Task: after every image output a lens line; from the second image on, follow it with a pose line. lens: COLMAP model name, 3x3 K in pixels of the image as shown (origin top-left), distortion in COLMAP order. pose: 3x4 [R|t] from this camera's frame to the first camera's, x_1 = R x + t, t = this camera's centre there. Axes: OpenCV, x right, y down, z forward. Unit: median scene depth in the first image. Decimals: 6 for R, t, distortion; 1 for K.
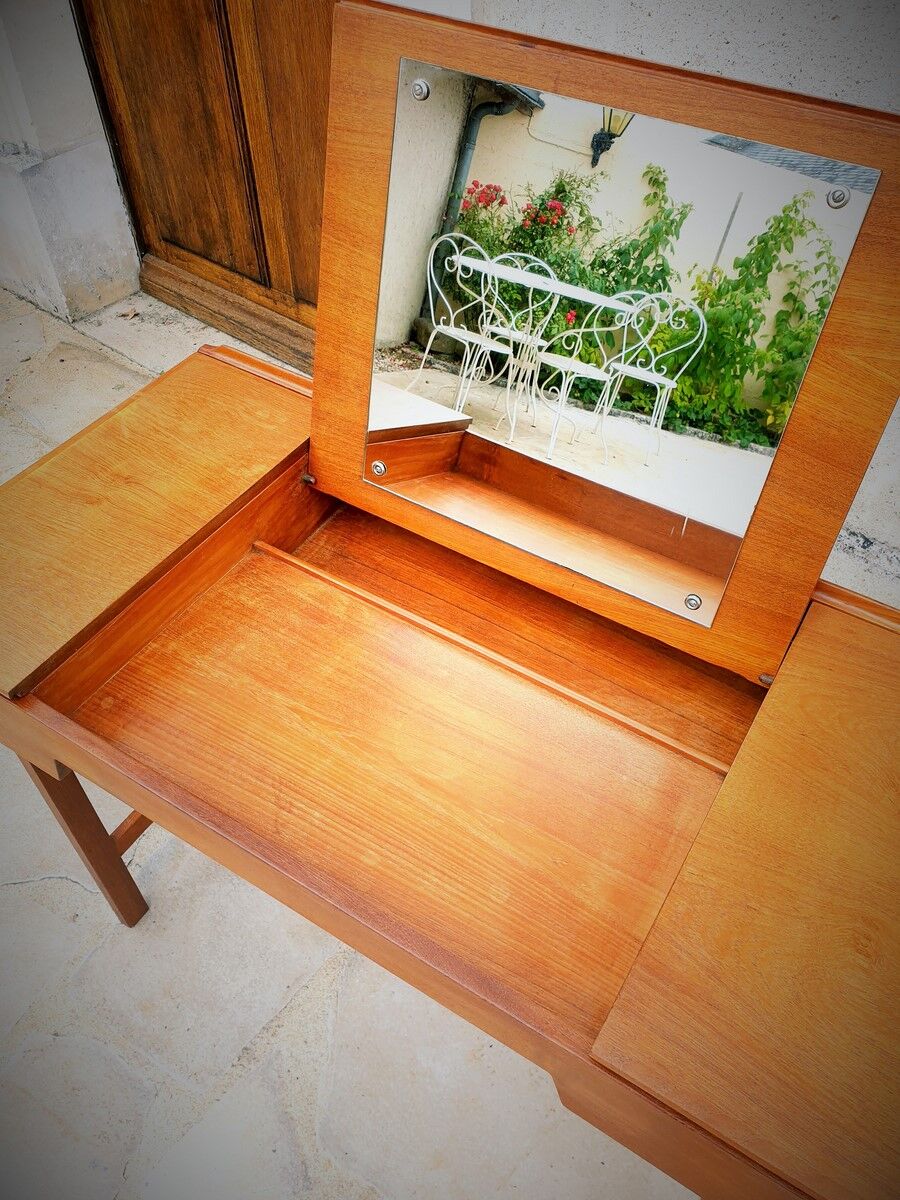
lens RADIAL K [[922.3, 0, 467.3], [0, 922.3, 608.0], [0, 0, 1]] dist [-0.016219, 0.036960]
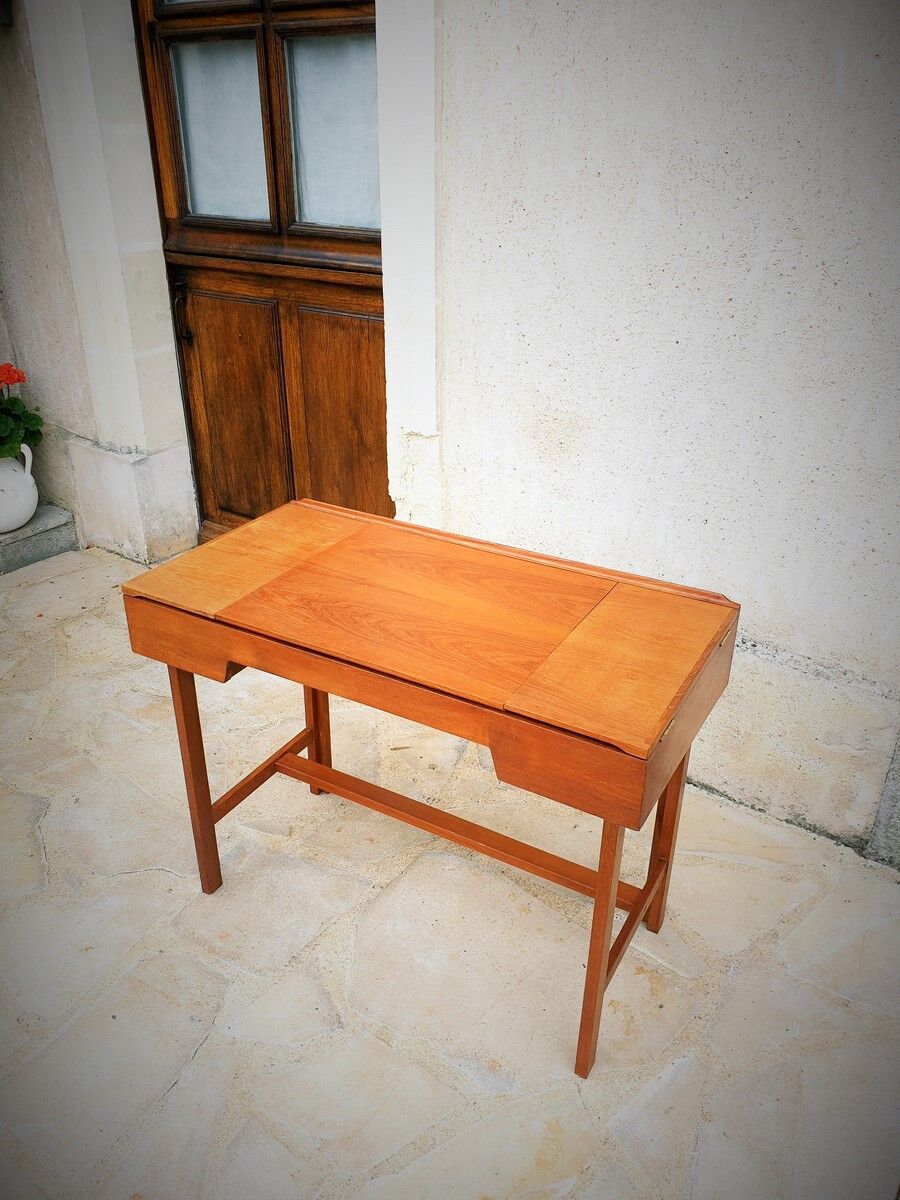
lens RADIAL K [[922.3, 0, 448.4], [0, 922.3, 606.1], [0, 0, 1]] dist [-0.016219, 0.036960]
pose [[0.999628, -0.019198, 0.019356, -0.011268], [0.024773, 0.936060, -0.350966, 0.296441], [-0.011381, 0.351315, 0.936188, -0.333212]]
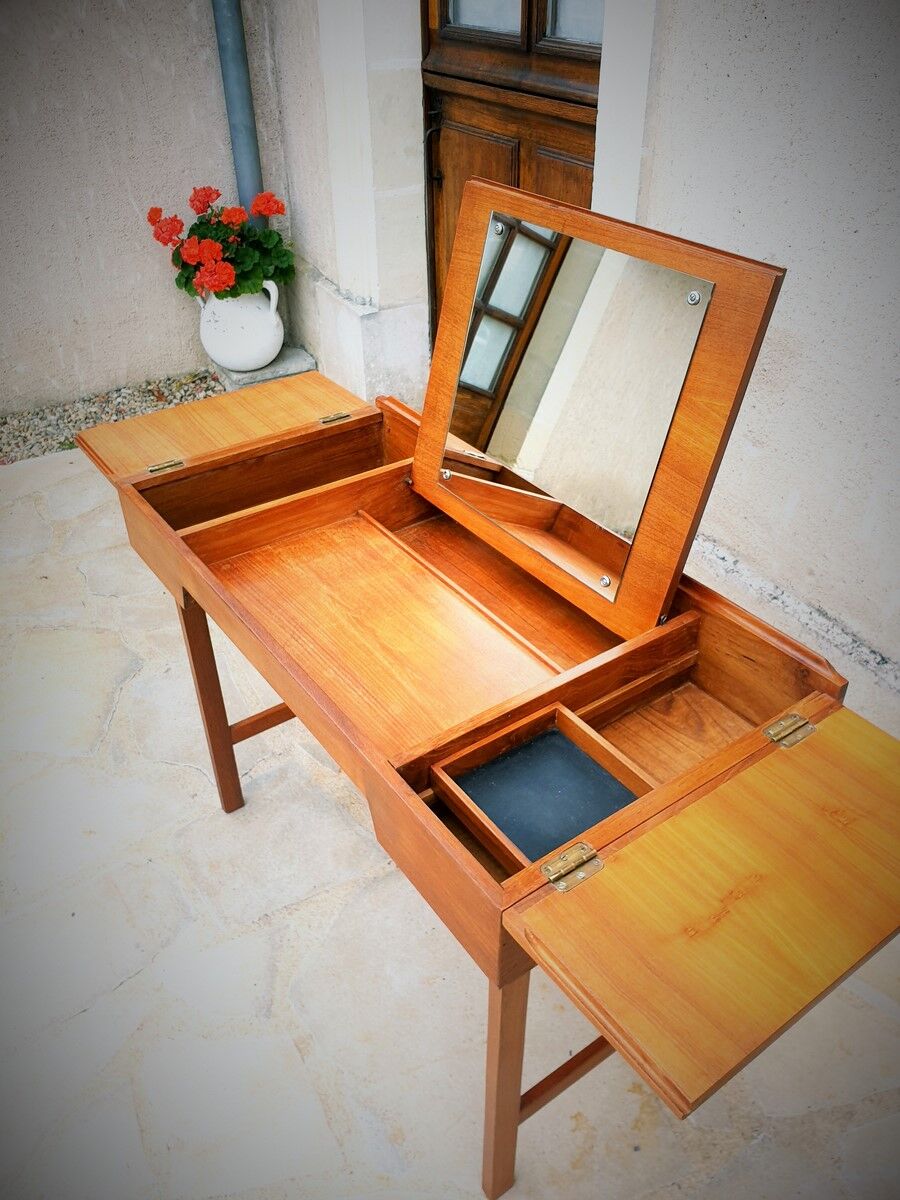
lens RADIAL K [[922.3, 0, 472.0], [0, 922.3, 611.3], [0, 0, 1]] dist [-0.016219, 0.036960]
pose [[0.924250, 0.214339, -0.315944, 0.209074], [-0.276198, 0.946705, -0.165726, 0.132309], [0.263585, 0.240435, 0.934192, -0.136550]]
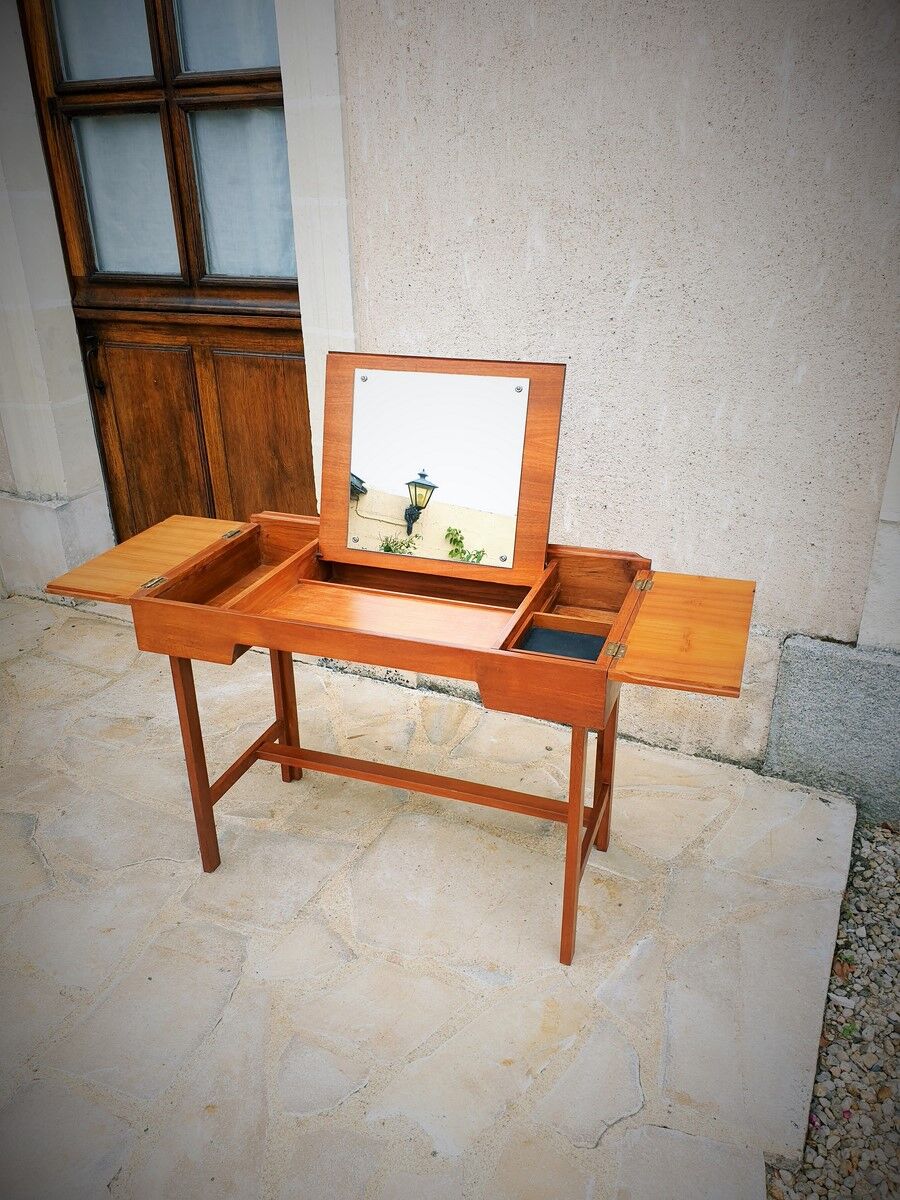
lens RADIAL K [[922.3, 0, 440.7], [0, 922.3, 615.8], [0, 0, 1]] dist [-0.016219, 0.036960]
pose [[0.981266, -0.110547, 0.157787, -0.122843], [0.163007, 0.912944, -0.374114, 0.404649], [-0.102694, 0.392826, 0.913861, -0.438855]]
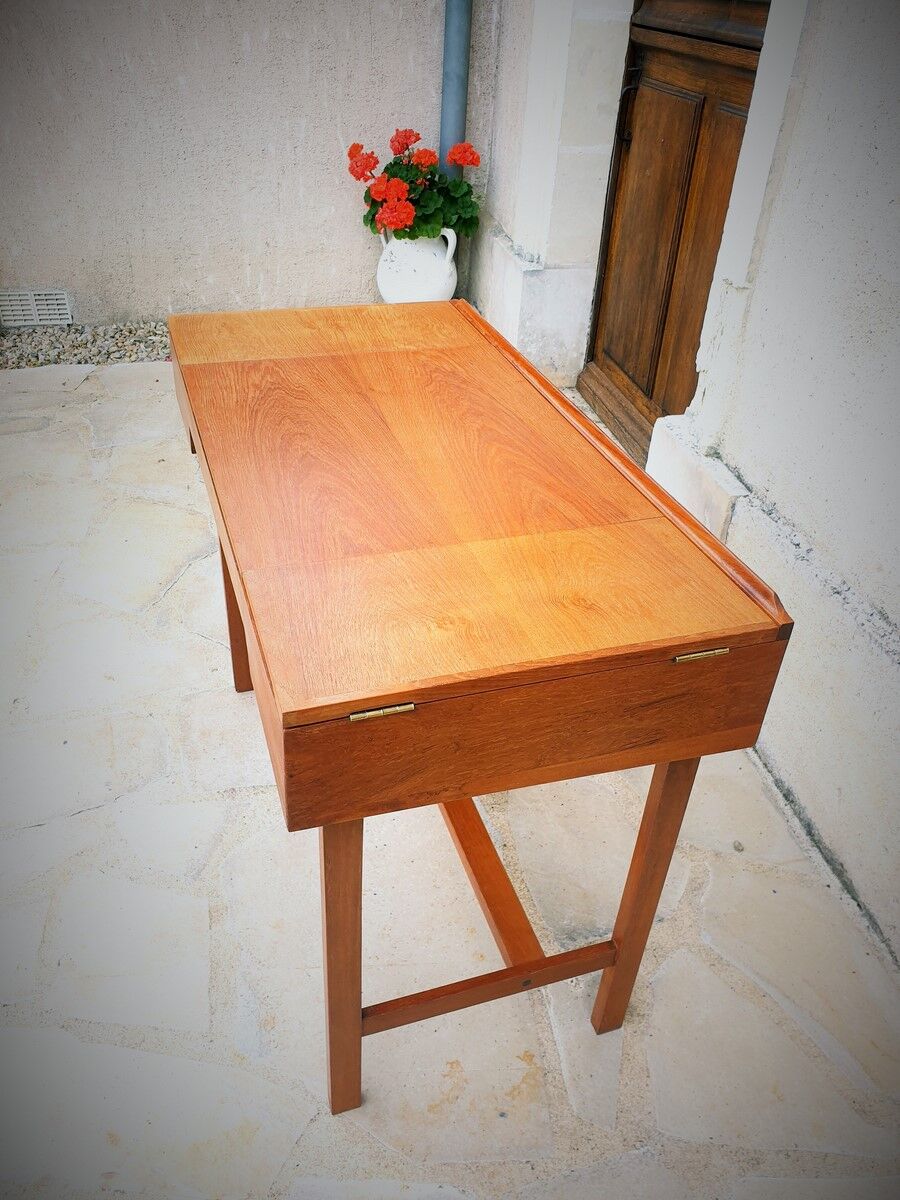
lens RADIAL K [[922.3, 0, 461.3], [0, 922.3, 606.3], [0, 0, 1]] dist [-0.016219, 0.036960]
pose [[0.771857, 0.392314, -0.500326, 0.338548], [-0.502016, 0.858946, -0.100951, 0.142941], [0.390149, 0.329091, 0.859932, -0.037793]]
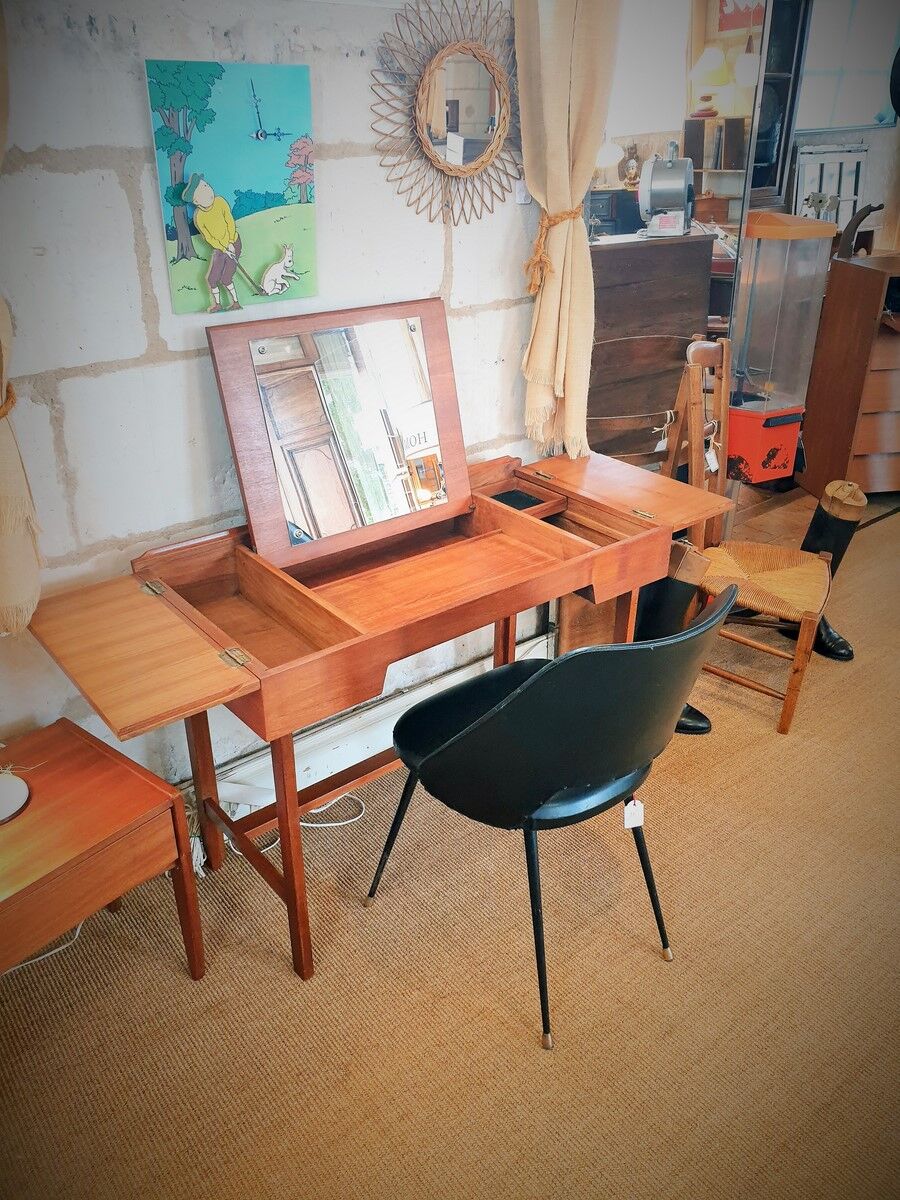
lens RADIAL K [[922.3, 0, 445.2], [0, 922.3, 603.0], [0, 0, 1]] dist [-0.016219, 0.036960]
pose [[0.338963, -0.461696, 0.819720, -0.770730], [0.698517, 0.707172, 0.109461, -0.020254], [-0.630221, 0.535485, 0.562207, -0.089219]]
